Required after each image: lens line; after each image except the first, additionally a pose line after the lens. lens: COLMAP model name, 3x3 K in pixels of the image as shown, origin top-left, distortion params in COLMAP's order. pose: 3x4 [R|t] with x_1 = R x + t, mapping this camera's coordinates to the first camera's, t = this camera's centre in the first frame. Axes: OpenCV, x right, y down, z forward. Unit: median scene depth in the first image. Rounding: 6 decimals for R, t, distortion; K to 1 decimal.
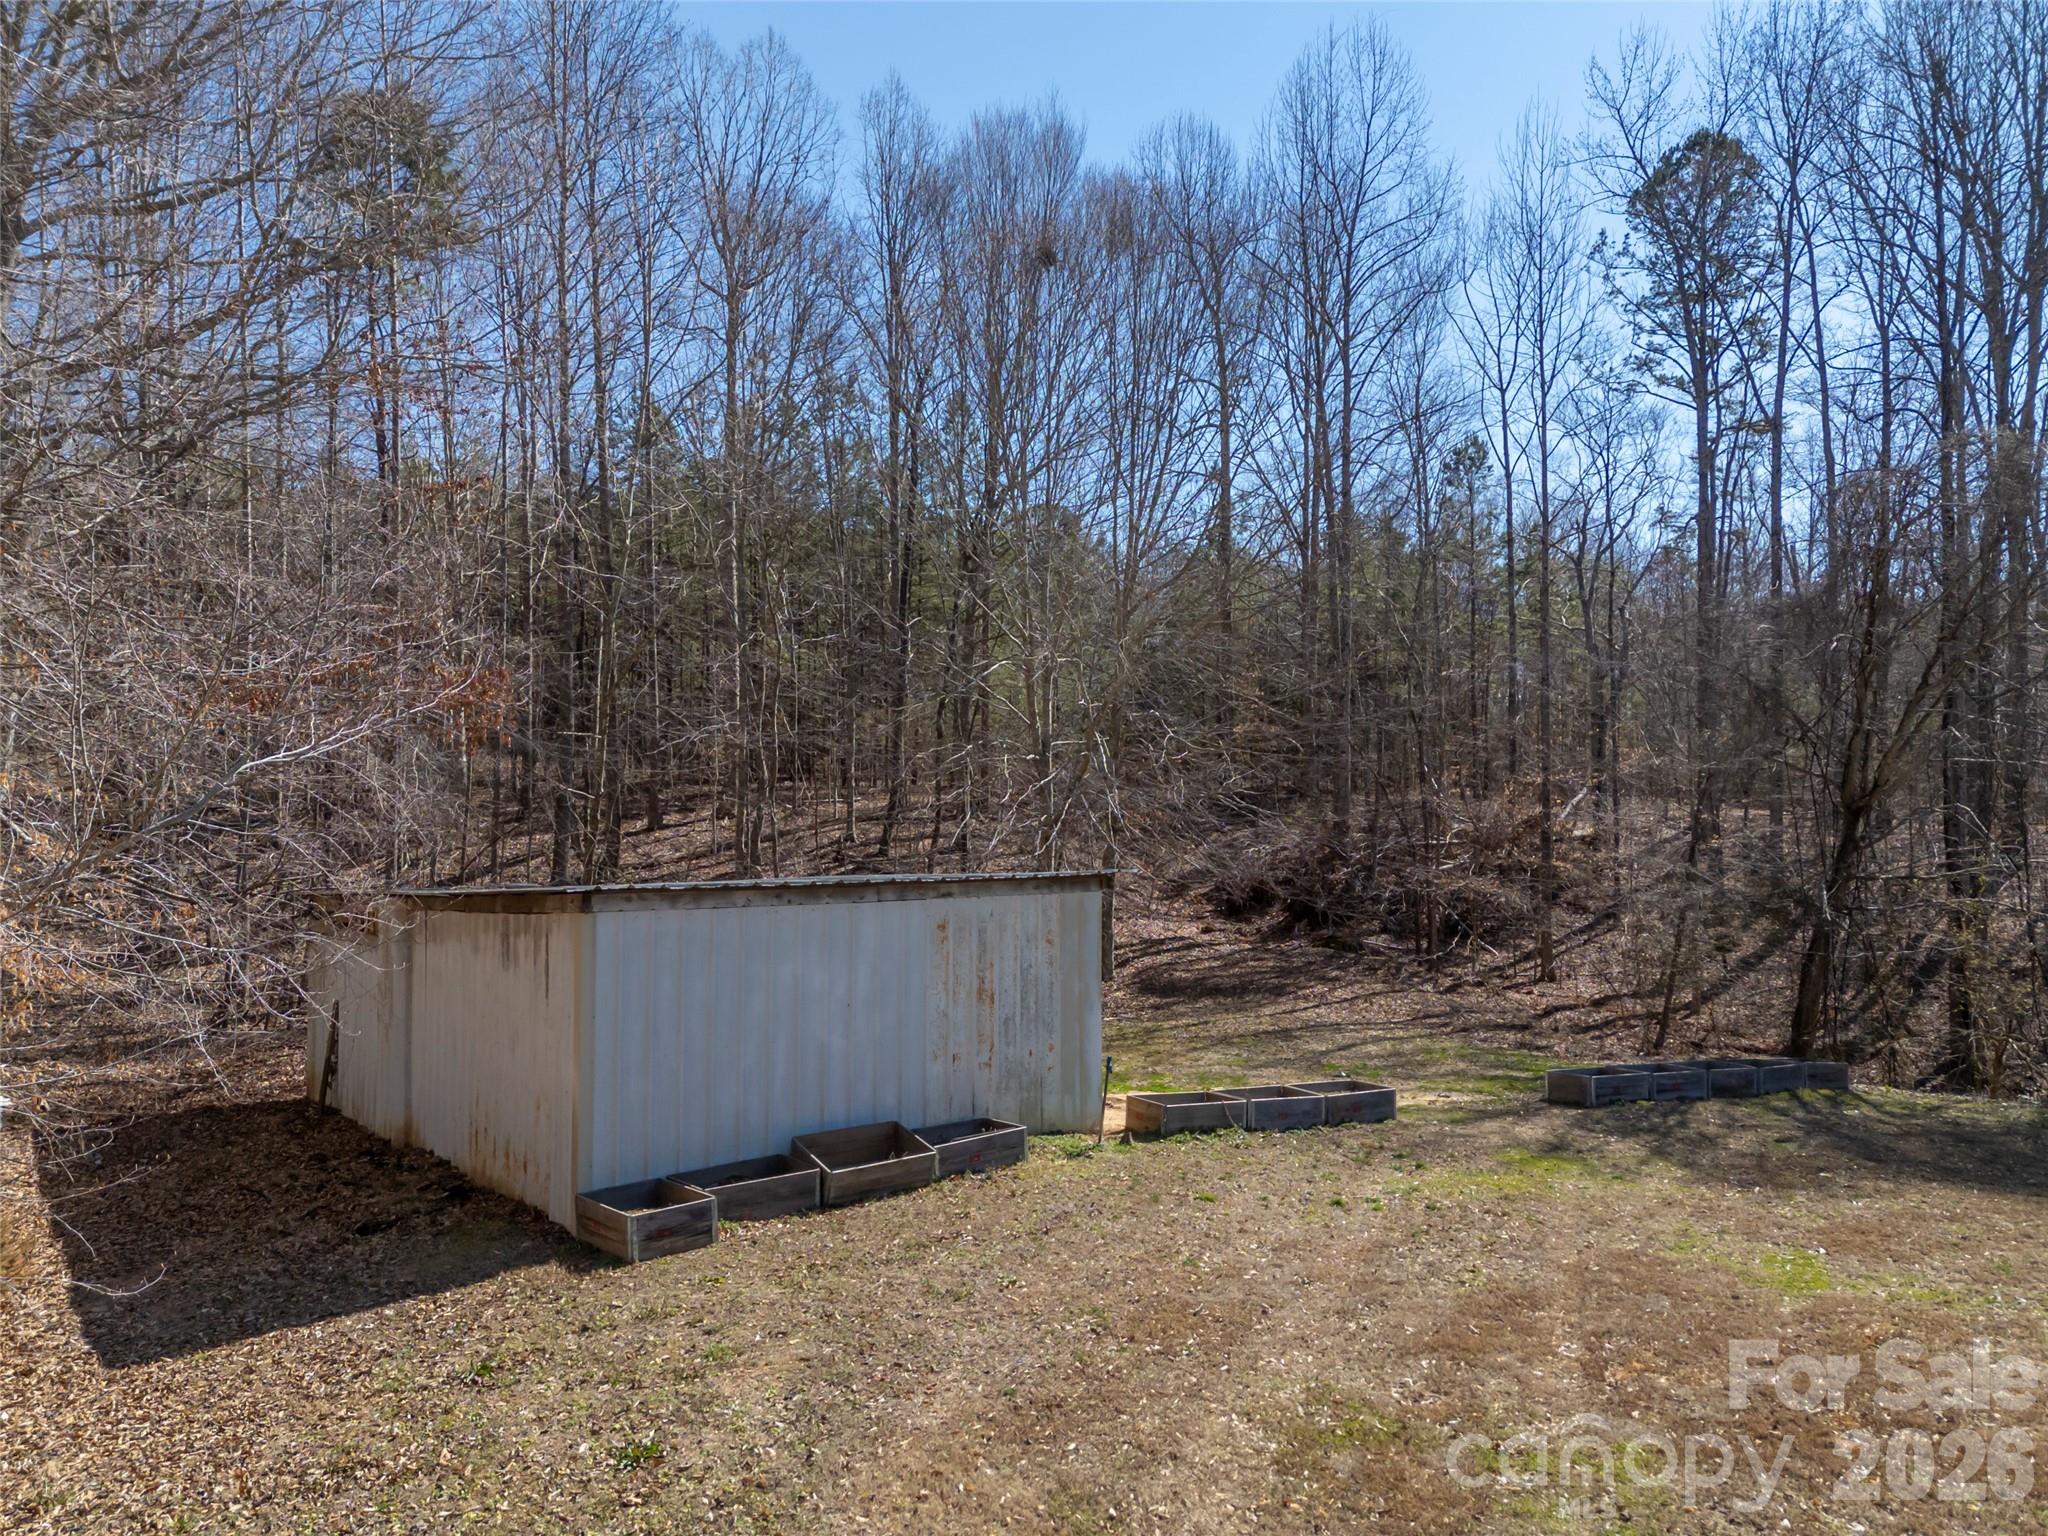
lens RADIAL K [[1485.5, 0, 1024.7], [0, 1485.5, 773.2], [0, 0, 1]] dist [0.107917, -0.090283]
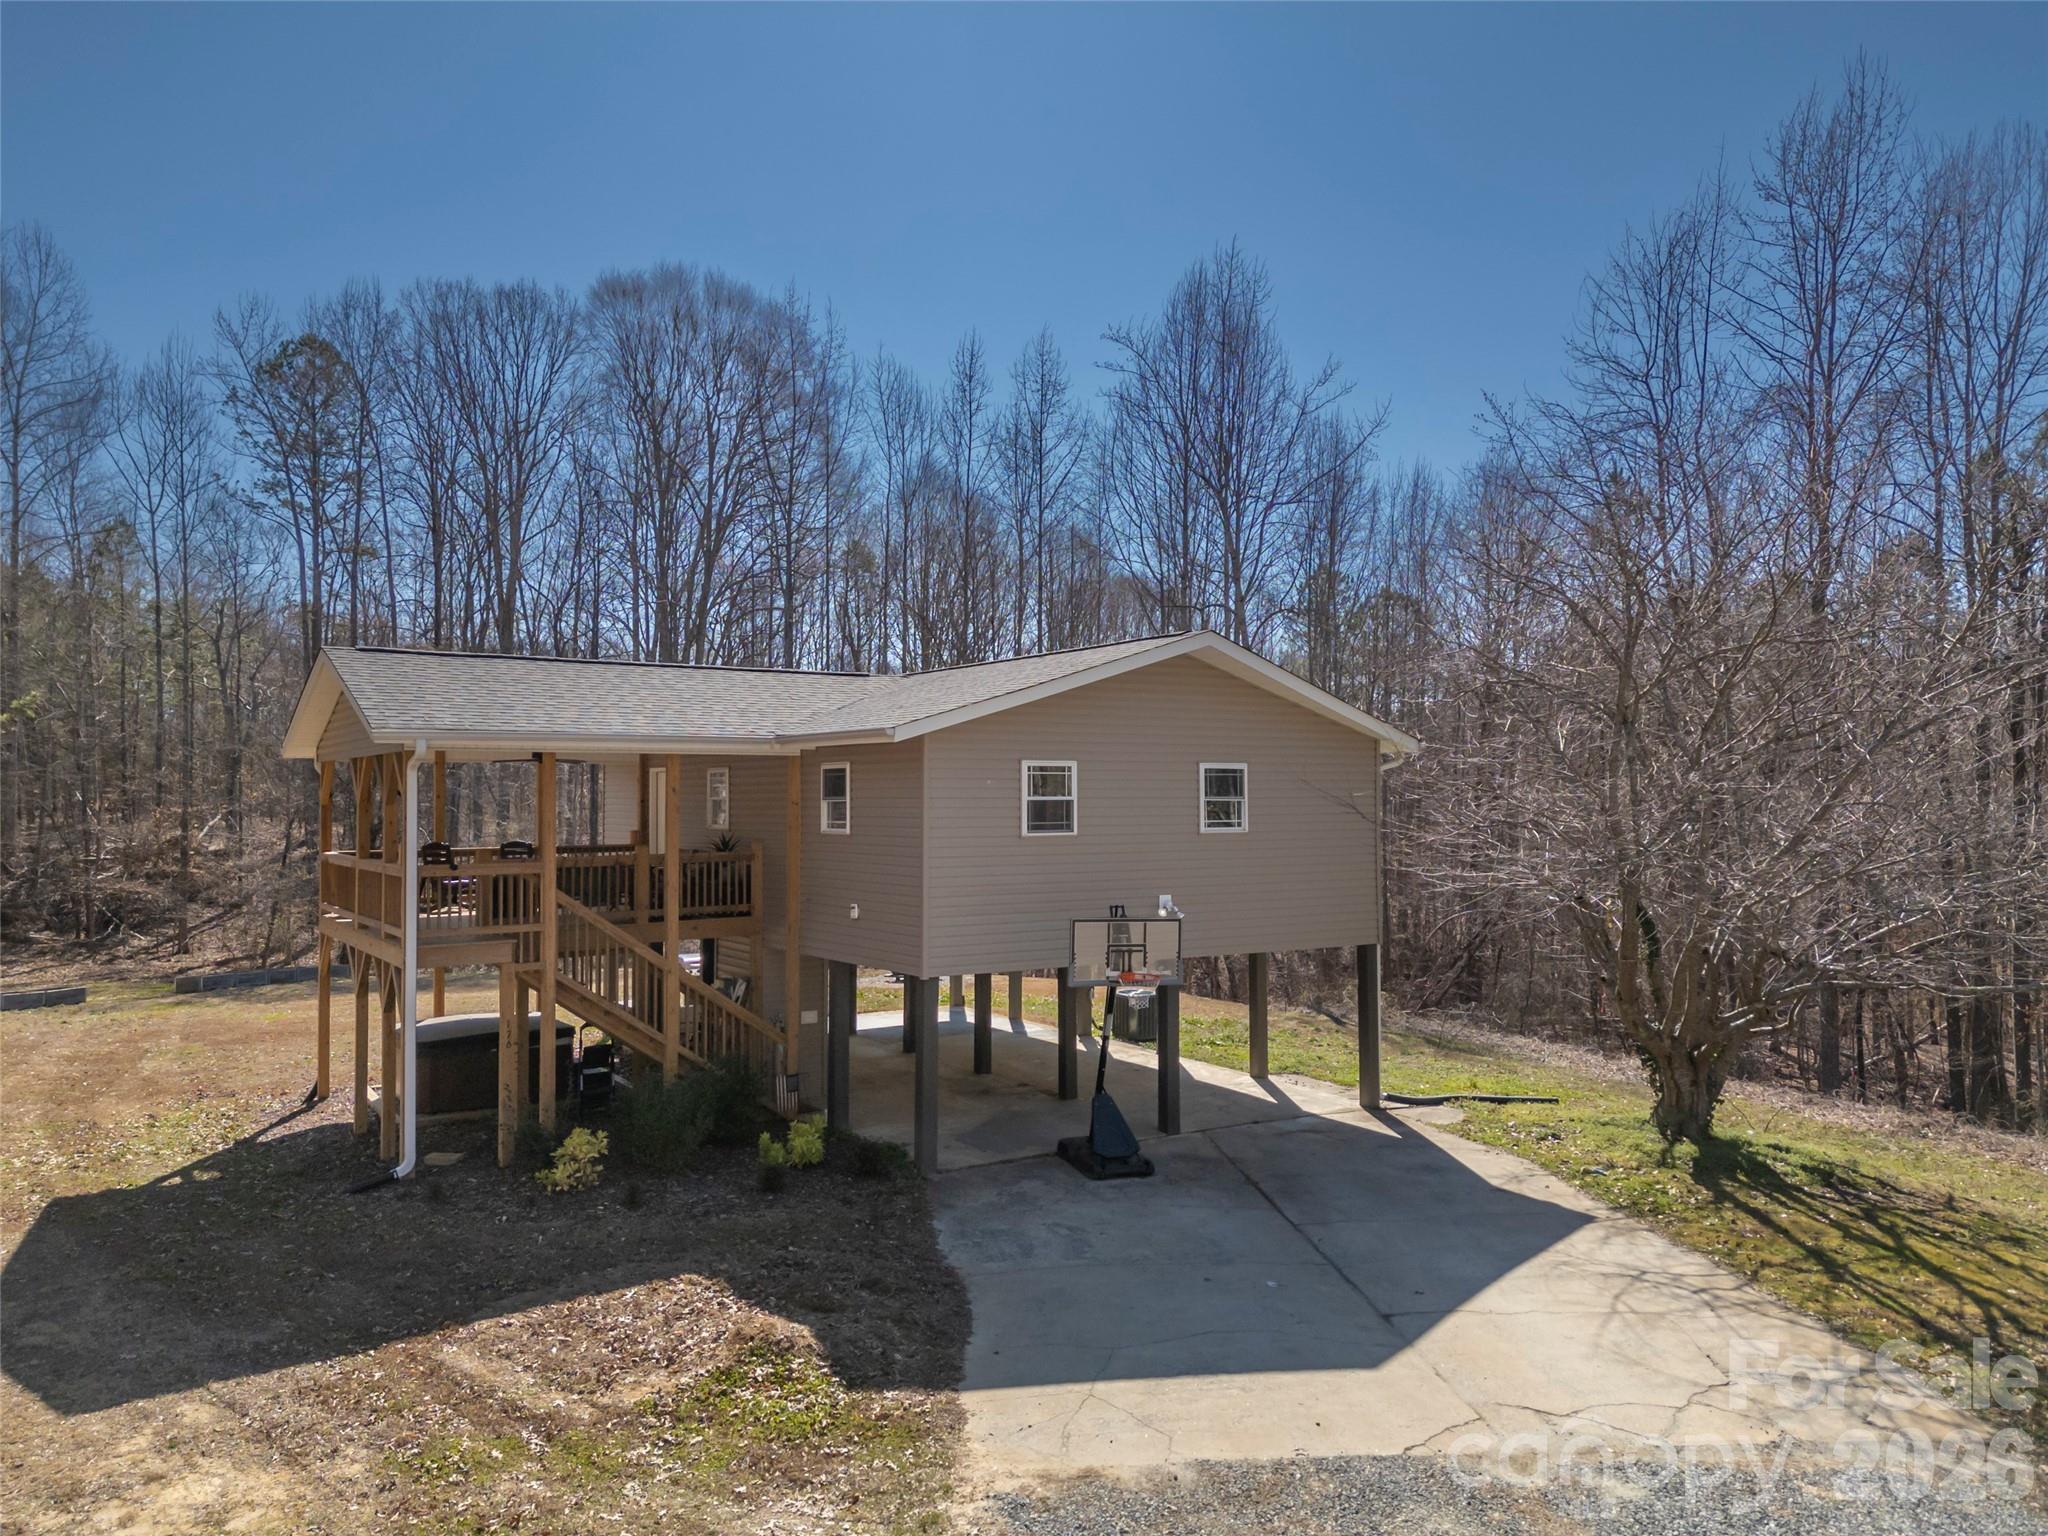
lens RADIAL K [[1485.5, 0, 1024.7], [0, 1485.5, 773.2], [0, 0, 1]] dist [0.107917, -0.090283]
pose [[0.673353, 0.013778, 0.739192, -0.167282], [-0.008383, 0.999904, -0.011002, -0.020718], [-0.739273, 0.001212, 0.673405, -0.509194]]
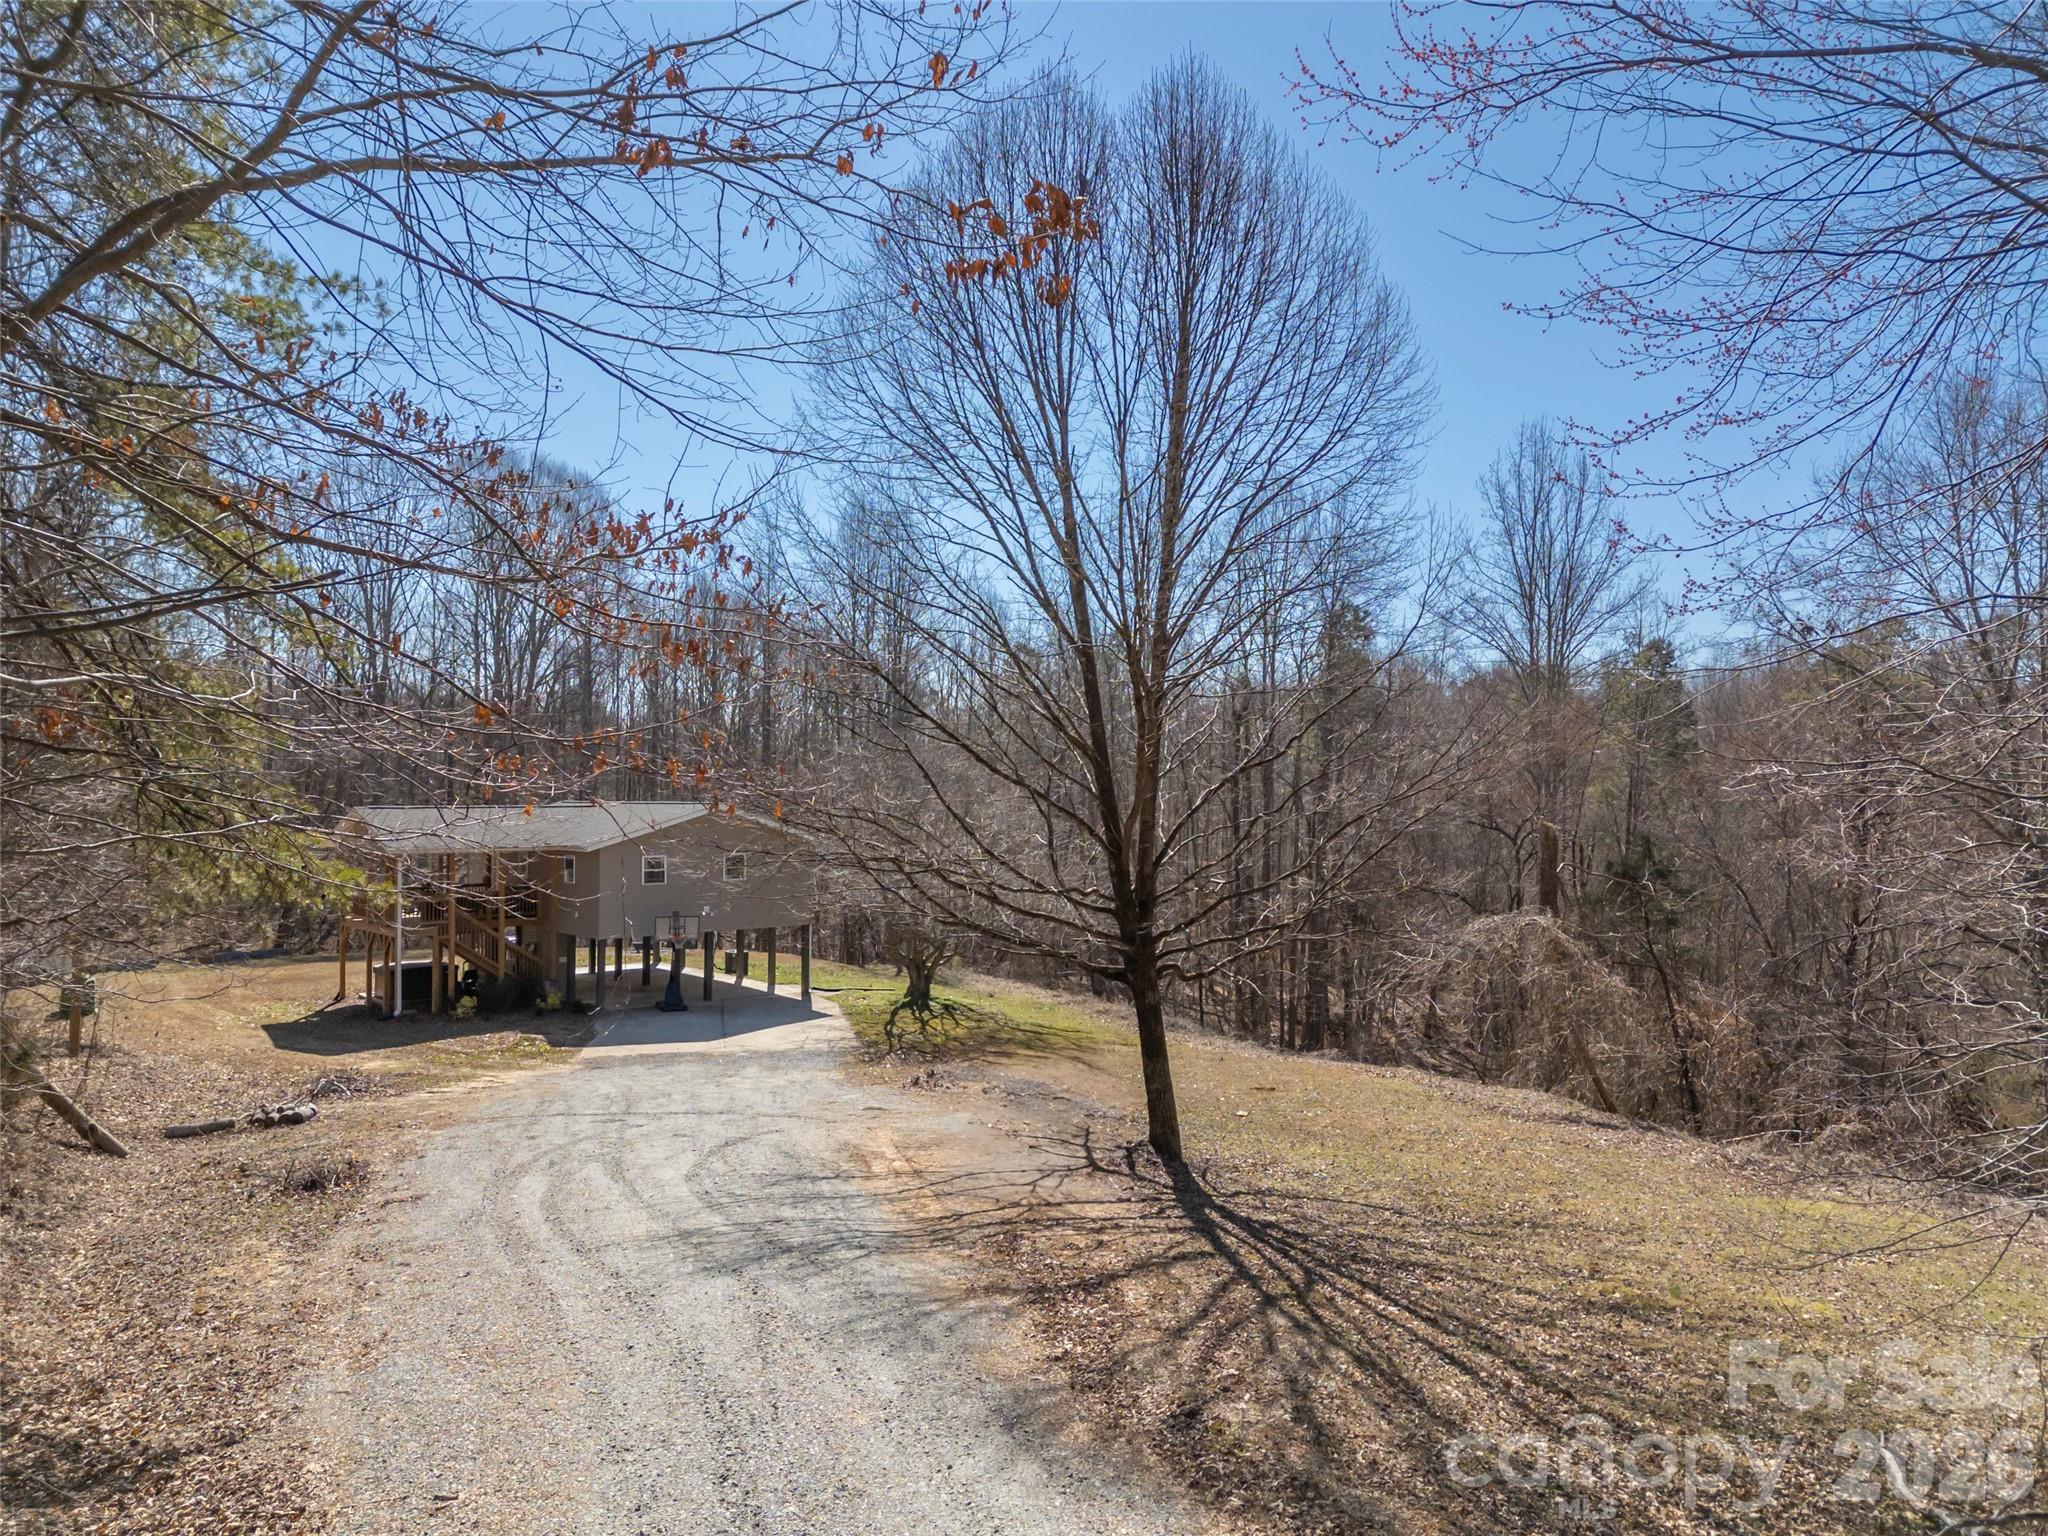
lens RADIAL K [[1485.5, 0, 1024.7], [0, 1485.5, 773.2], [0, 0, 1]] dist [0.107917, -0.090283]
pose [[0.596236, 0.014013, 0.802687, -0.577749], [-0.010880, 0.999897, -0.009374, -0.083122], [-0.802735, -0.003144, 0.596327, -1.112902]]
